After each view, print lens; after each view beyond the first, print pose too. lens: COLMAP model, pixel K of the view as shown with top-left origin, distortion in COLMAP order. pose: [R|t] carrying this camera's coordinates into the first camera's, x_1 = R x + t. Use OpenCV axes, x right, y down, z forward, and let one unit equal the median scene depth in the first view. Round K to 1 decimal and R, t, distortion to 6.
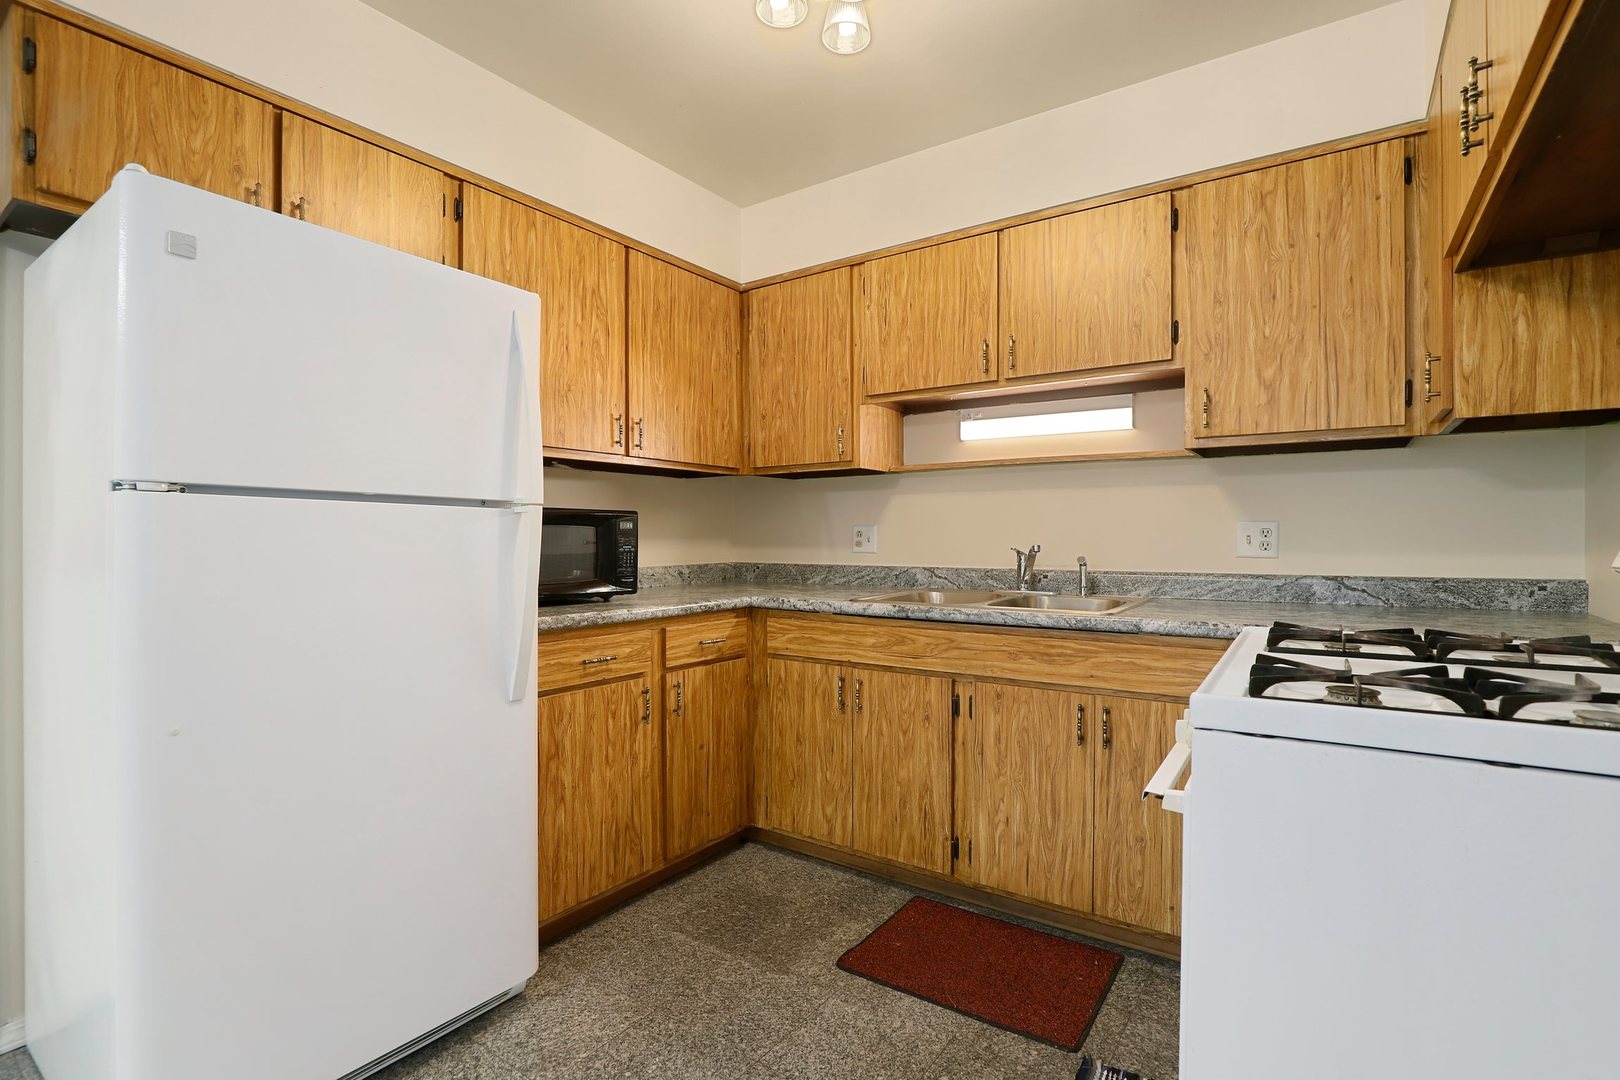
lens RADIAL K [[744.2, 0, 817.1], [0, 744.2, 541.6], [0, 0, 1]] dist [-0.029595, 0.006007]
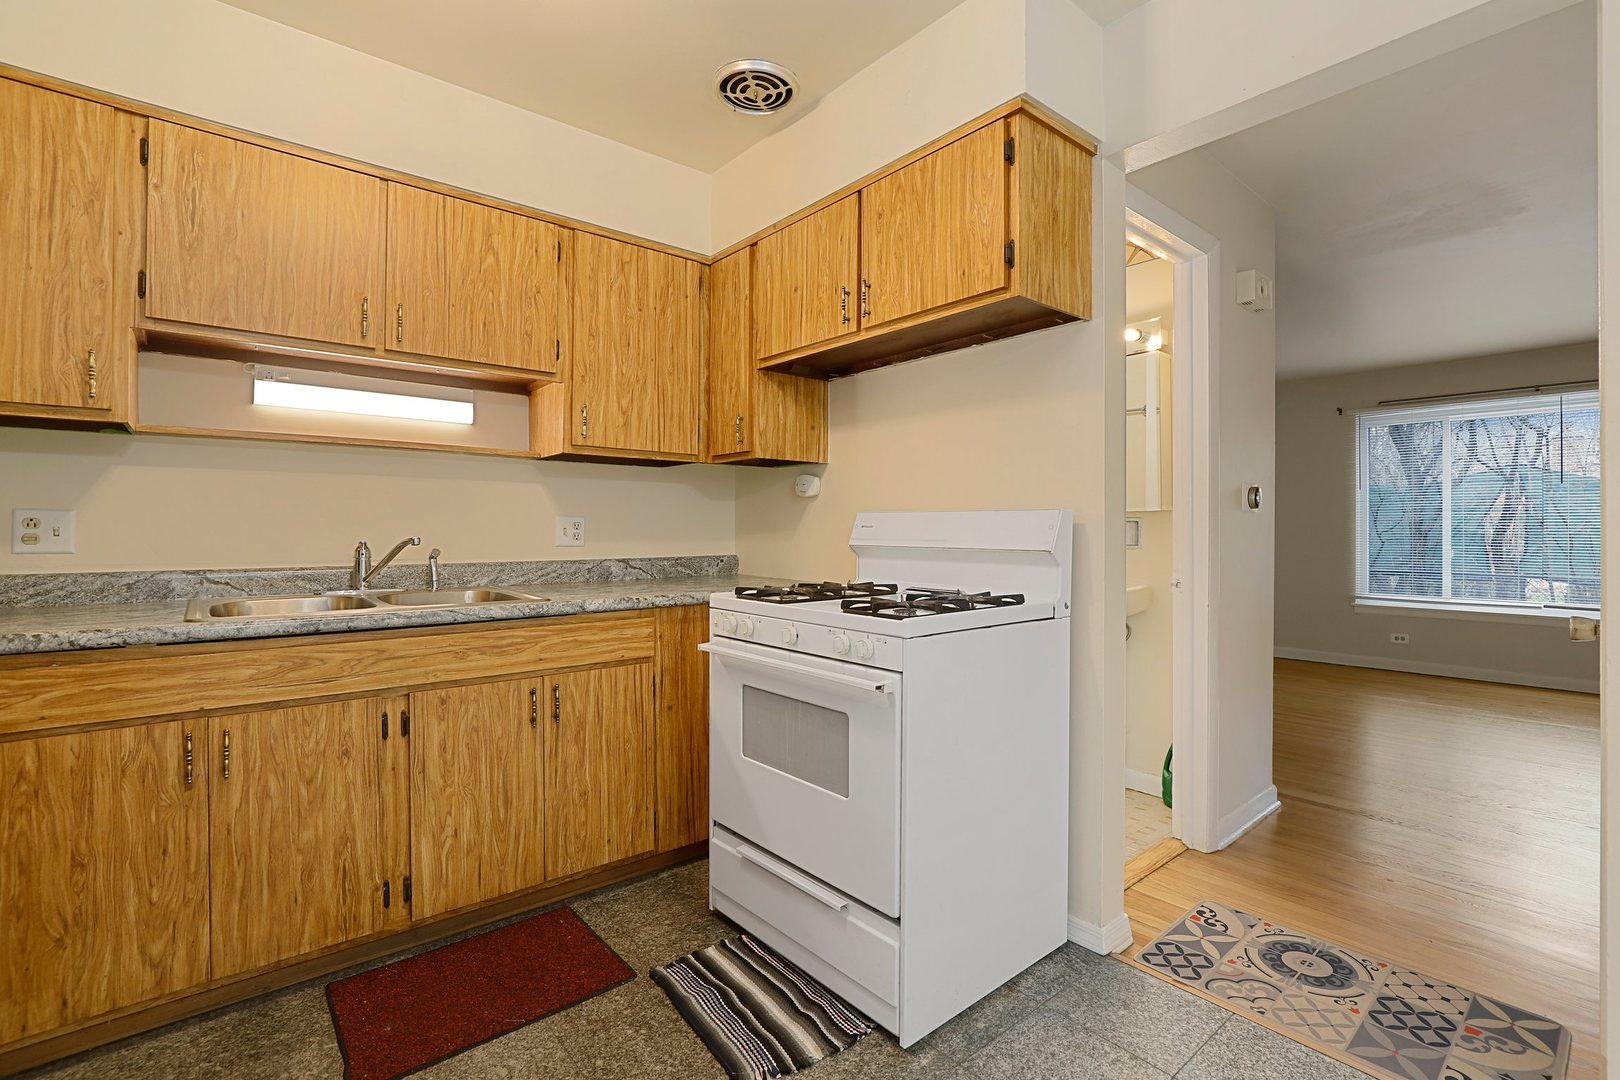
lens RADIAL K [[757.8, 0, 813.7], [0, 757.8, 526.2], [0, 0, 1]] dist [-0.021517, 0.006196]
pose [[0.262321, 0.005192, 0.964967, -0.528850], [0.002859, 0.999977, -0.006158, -0.002377], [-0.964976, 0.004374, 0.262300, 0.306114]]
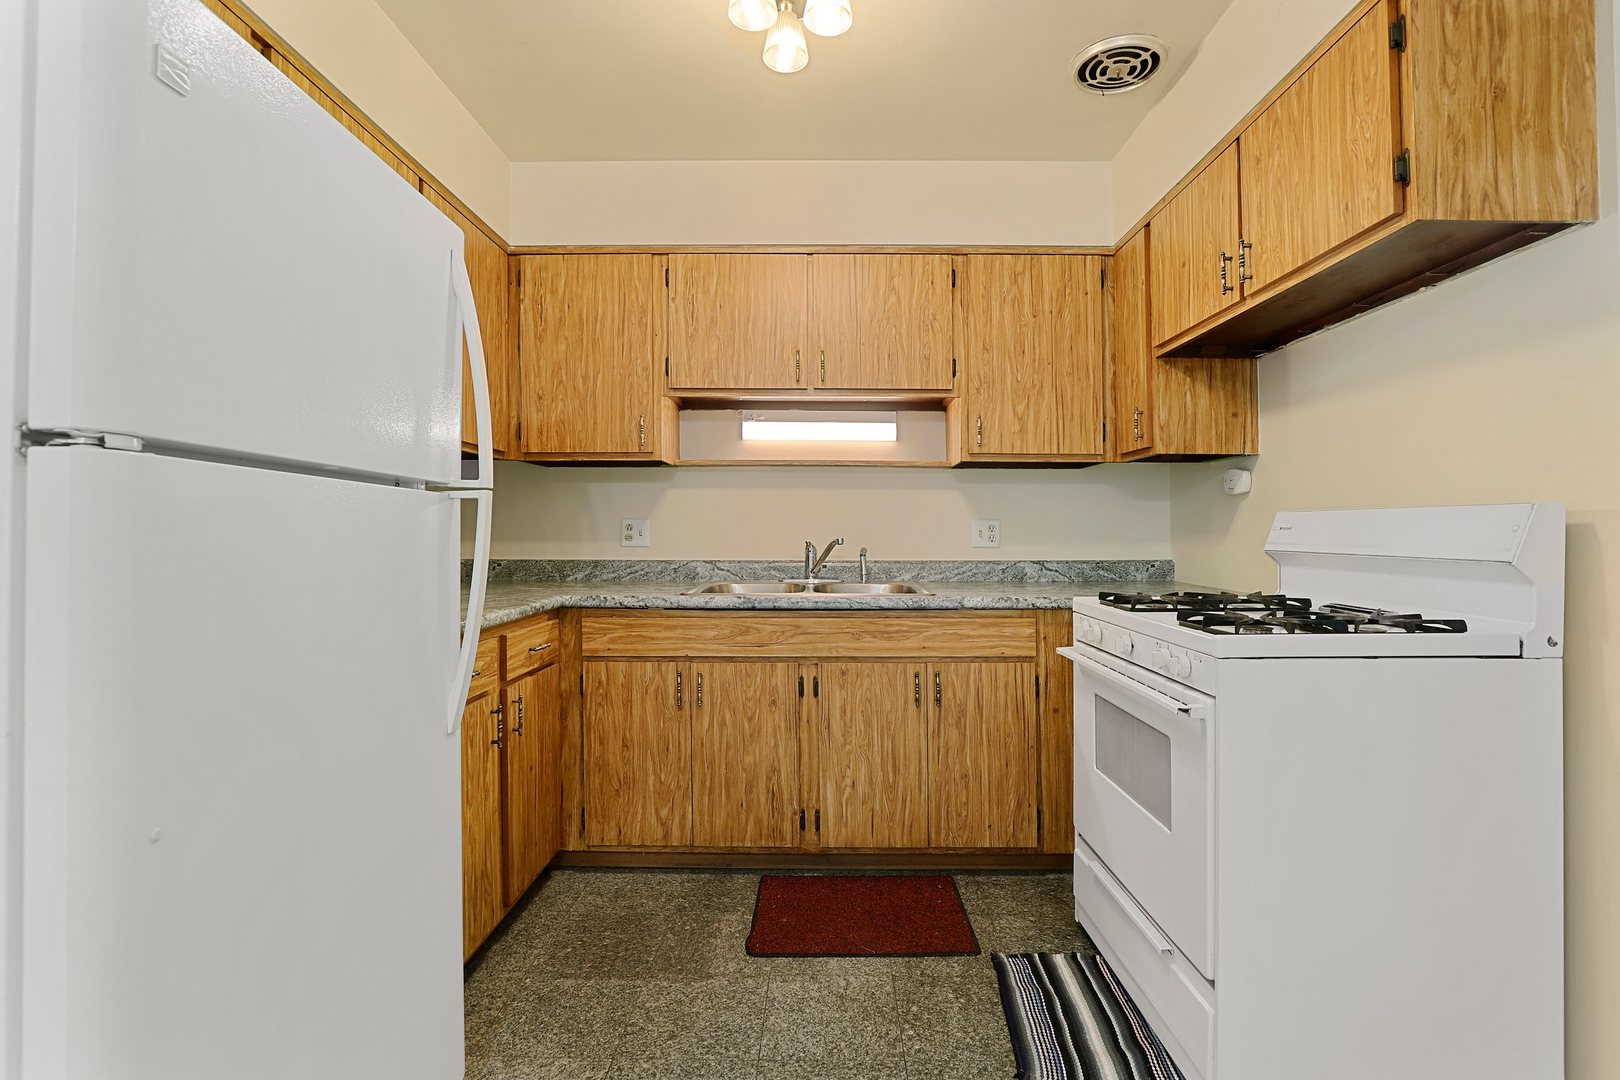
lens RADIAL K [[757.6, 0, 806.6], [0, 757.6, 525.8], [0, 0, 1]] dist [-0.026954, 0.005415]
pose [[0.829795, 0.006983, 0.558024, -0.429017], [-0.000063, 0.999923, -0.012420, 0.000142], [-0.558068, 0.010271, 0.829732, 0.077103]]
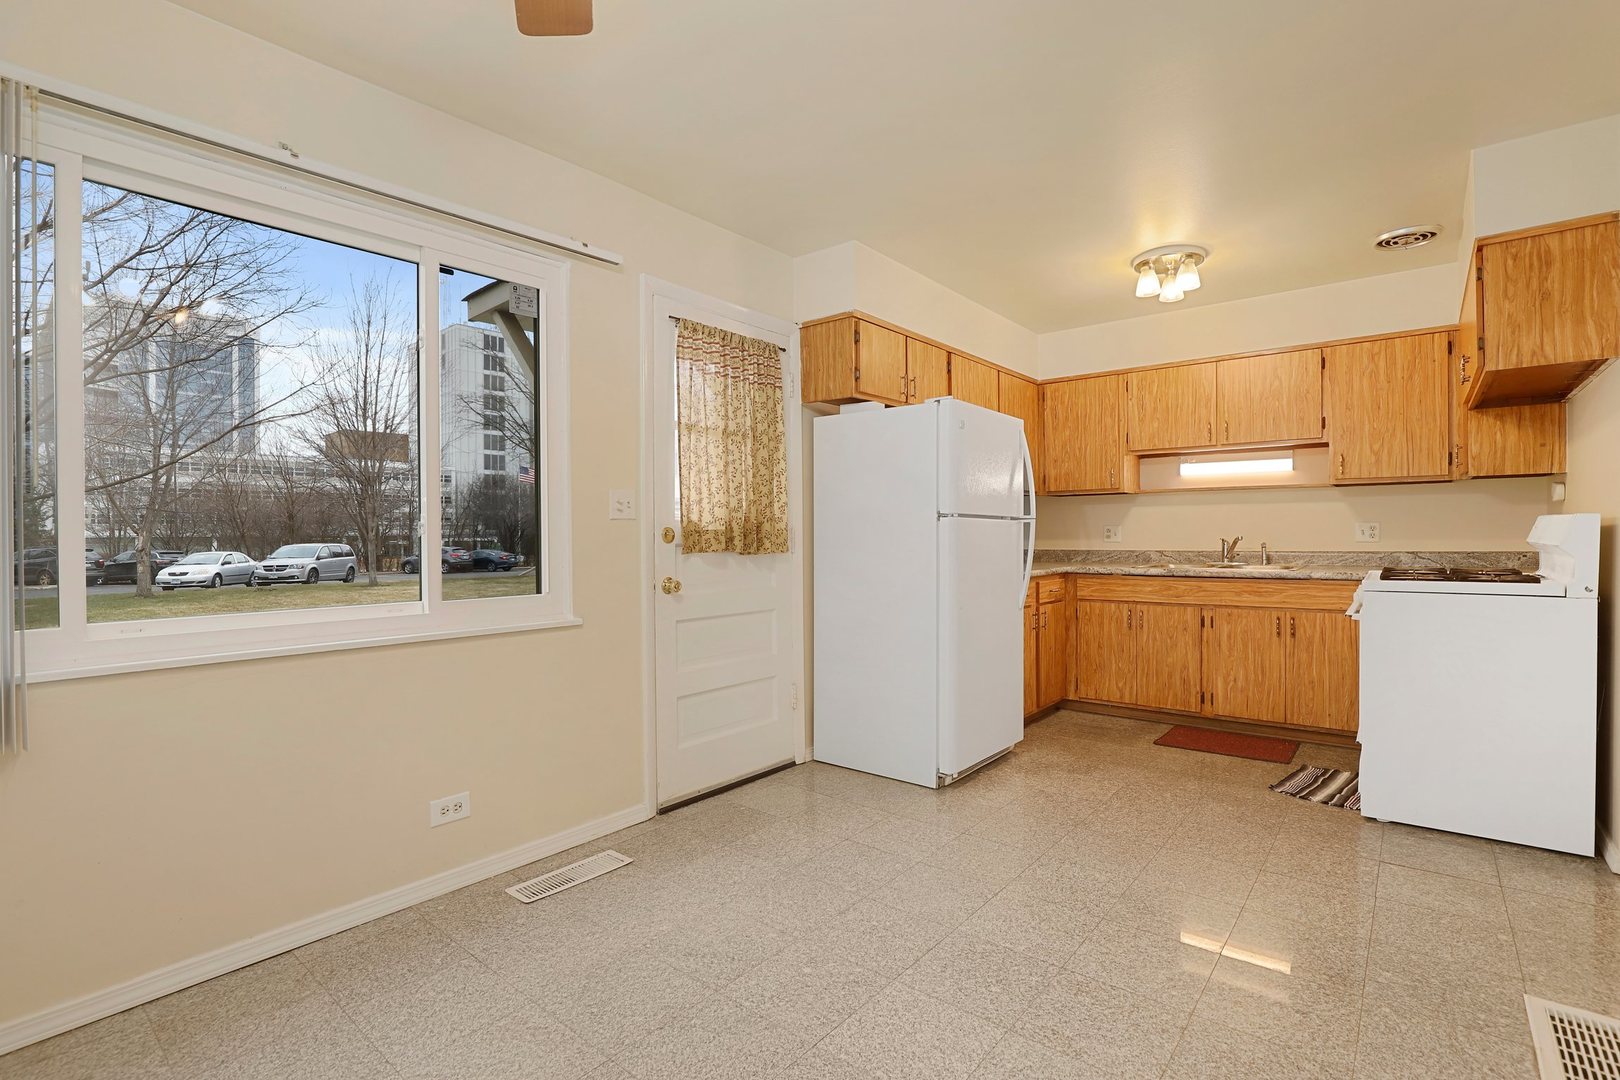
lens RADIAL K [[744.2, 0, 817.1], [0, 744.2, 541.6], [0, 0, 1]] dist [-0.029595, 0.006007]
pose [[0.997453, -0.008273, -0.070849, -0.669533], [0.008651, 0.999950, 0.005030, 0.000040], [0.070804, -0.005630, 0.997474, -0.958680]]
